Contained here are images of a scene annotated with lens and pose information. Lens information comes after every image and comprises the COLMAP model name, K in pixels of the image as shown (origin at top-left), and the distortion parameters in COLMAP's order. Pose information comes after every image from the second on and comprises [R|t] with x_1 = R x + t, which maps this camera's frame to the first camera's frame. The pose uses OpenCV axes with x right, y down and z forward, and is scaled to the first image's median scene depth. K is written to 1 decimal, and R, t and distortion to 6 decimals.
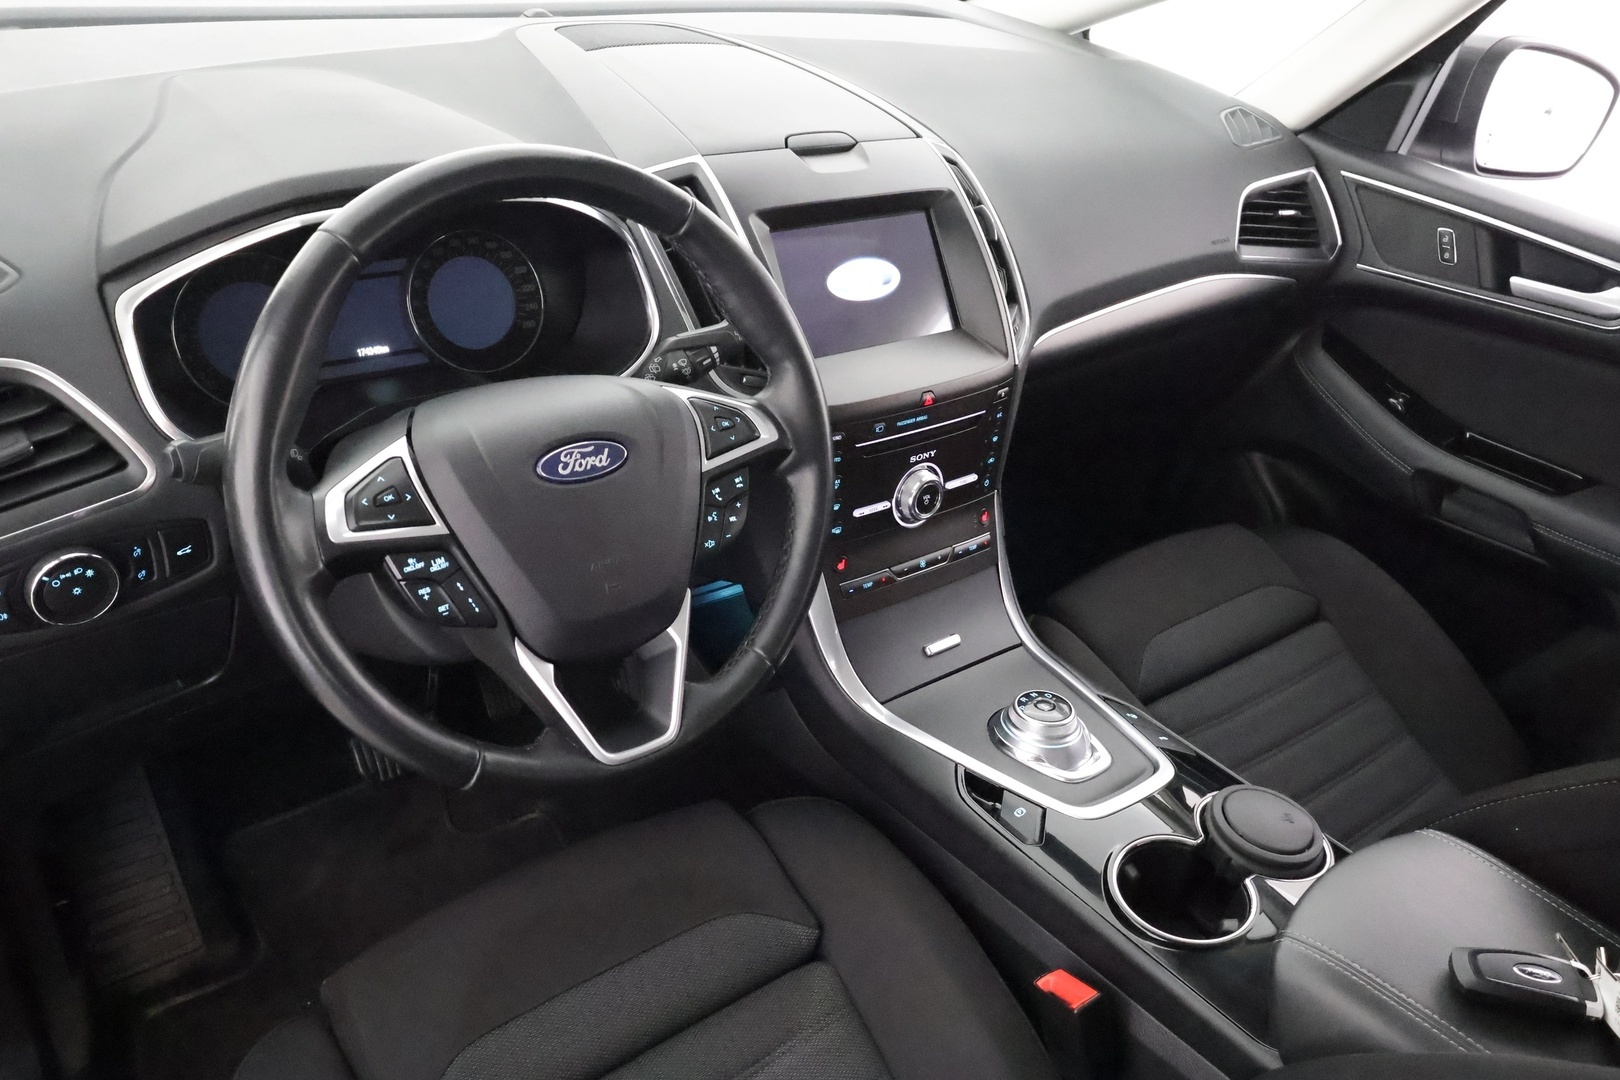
lens RADIAL K [[1278.0, 0, 810.0], [0, 1278.0, 540.0], [0, 0, 1]] dist [-0.000557, -0.006794]
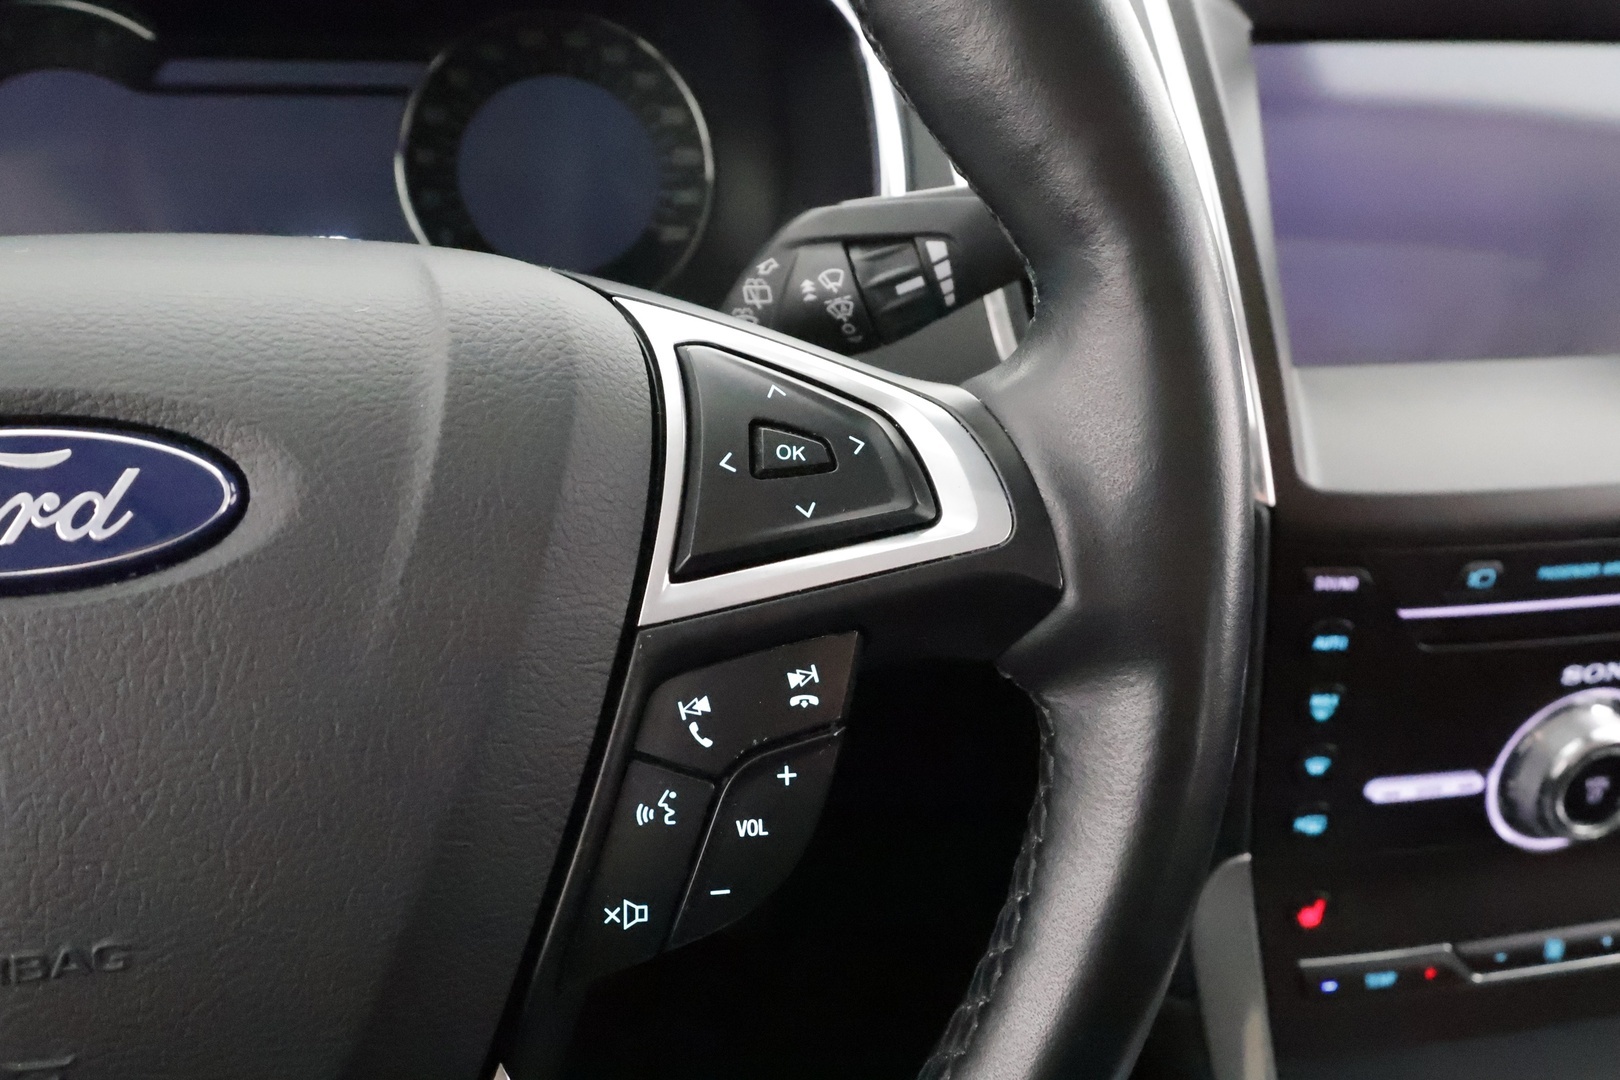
lens RADIAL K [[1278.0, 0, 810.0], [0, 1278.0, 540.0], [0, 0, 1]] dist [-0.000557, -0.006794]
pose [[0.892737, 0.148037, -0.425564, 0.043944], [-0.178073, 0.983515, -0.031432, -0.061572], [0.413896, 0.103842, 0.904382, 0.703377]]
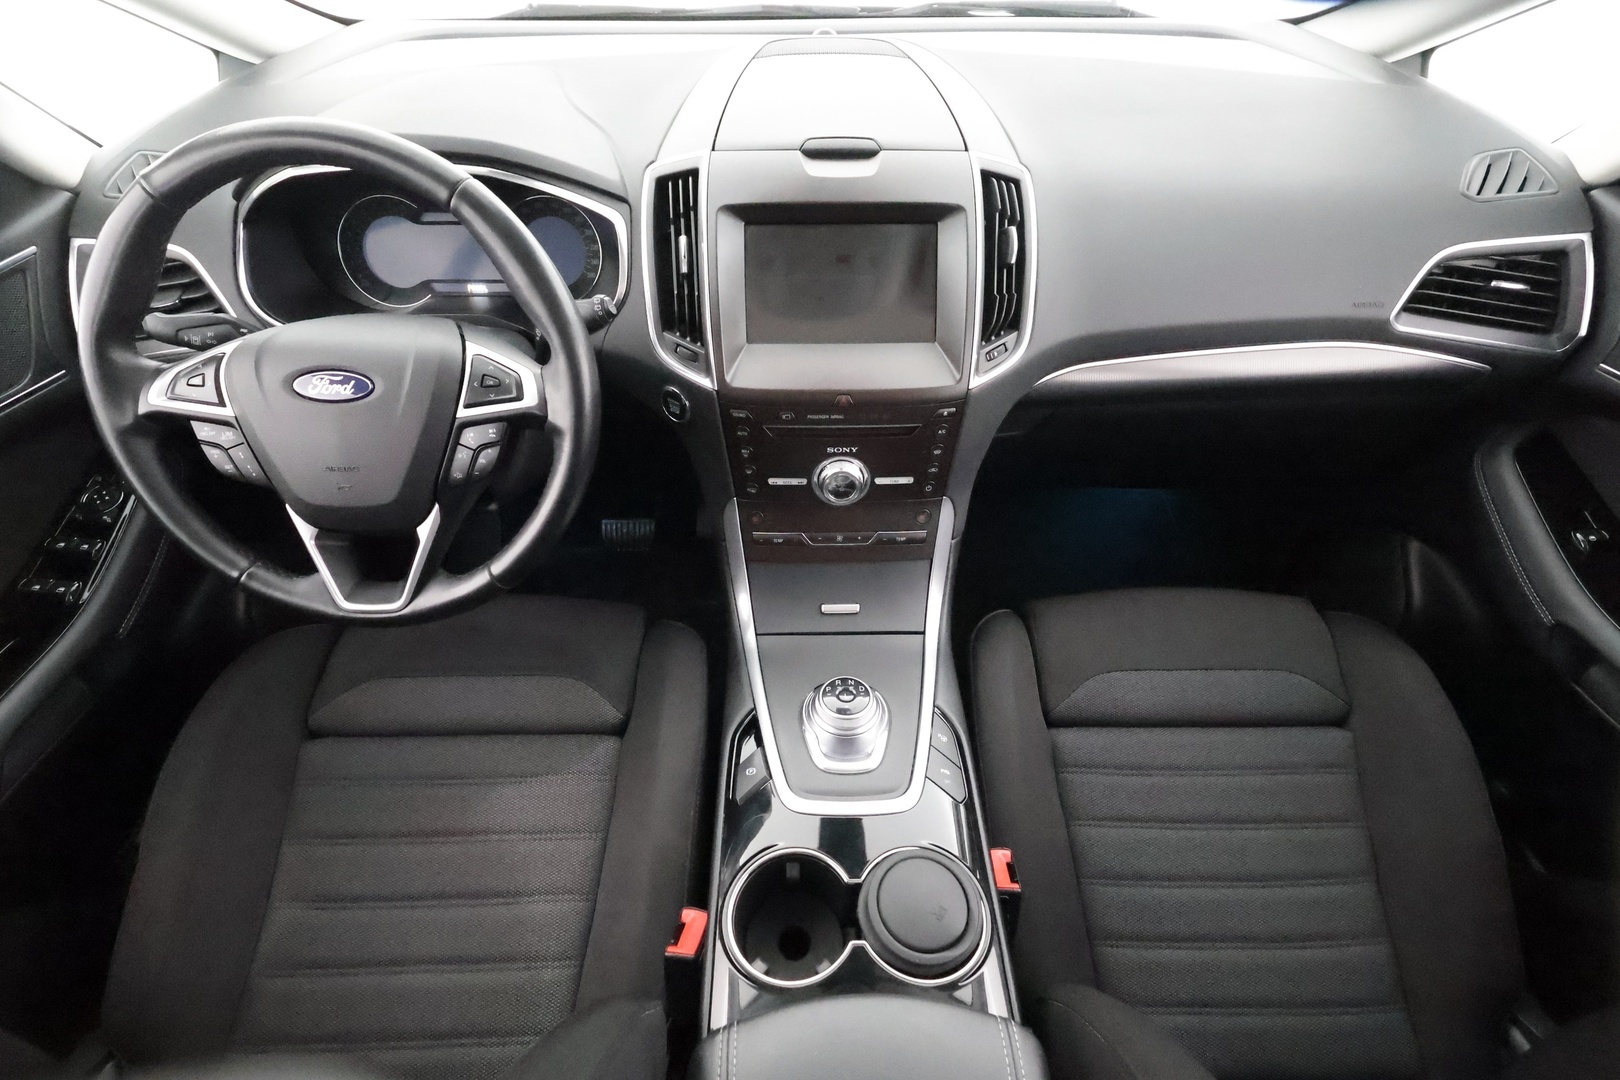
lens RADIAL K [[744.9, 0, 810.0], [0, 744.9, 540.0], [0, 0, 1]] dist [-0.006085, 0.000903]
pose [[0.789141, 0.337315, -0.513299, 0.524649], [-0.239987, 0.938603, 0.247851, -0.179284], [0.565388, -0.072405, 0.821641, 0.535121]]
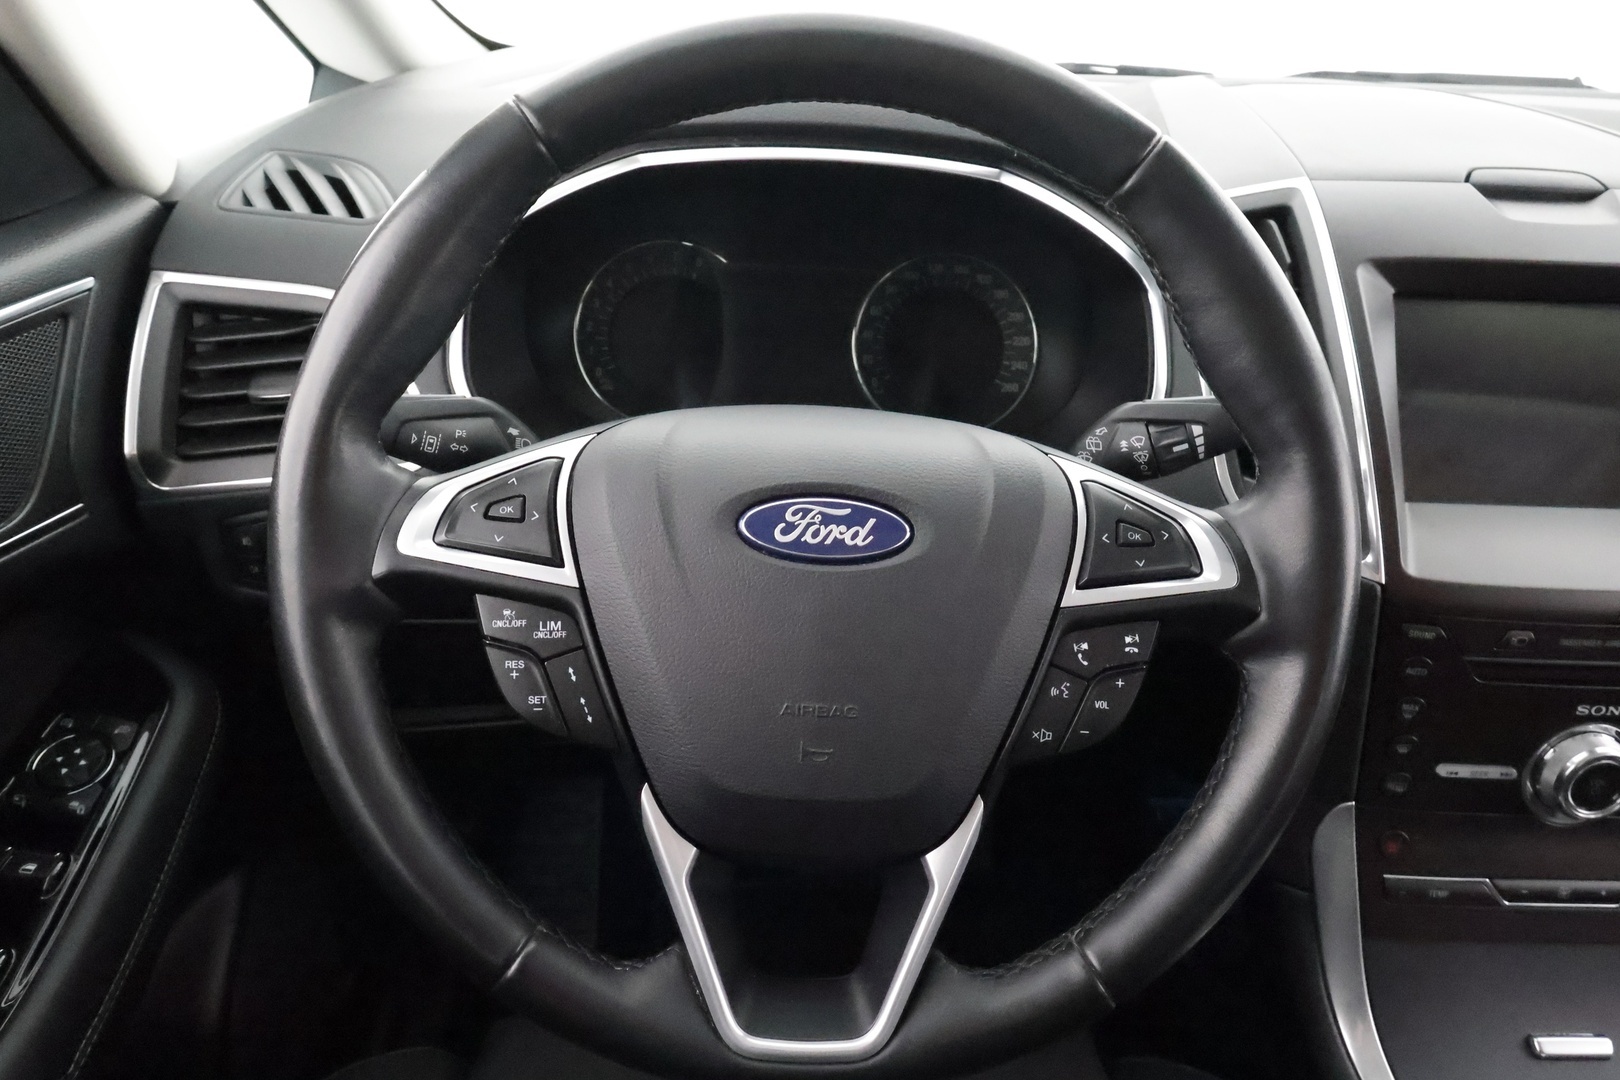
lens RADIAL K [[1087.3, 0, 802.4], [0, 1087.3, 545.1], [0, 0, 1]] dist [-0.001349, 0.001838]
pose [[0.789904, 0.205227, -0.577869, 0.085749], [-0.271369, 0.962030, -0.029282, -0.030874], [0.549918, 0.179946, 0.815604, 0.486942]]
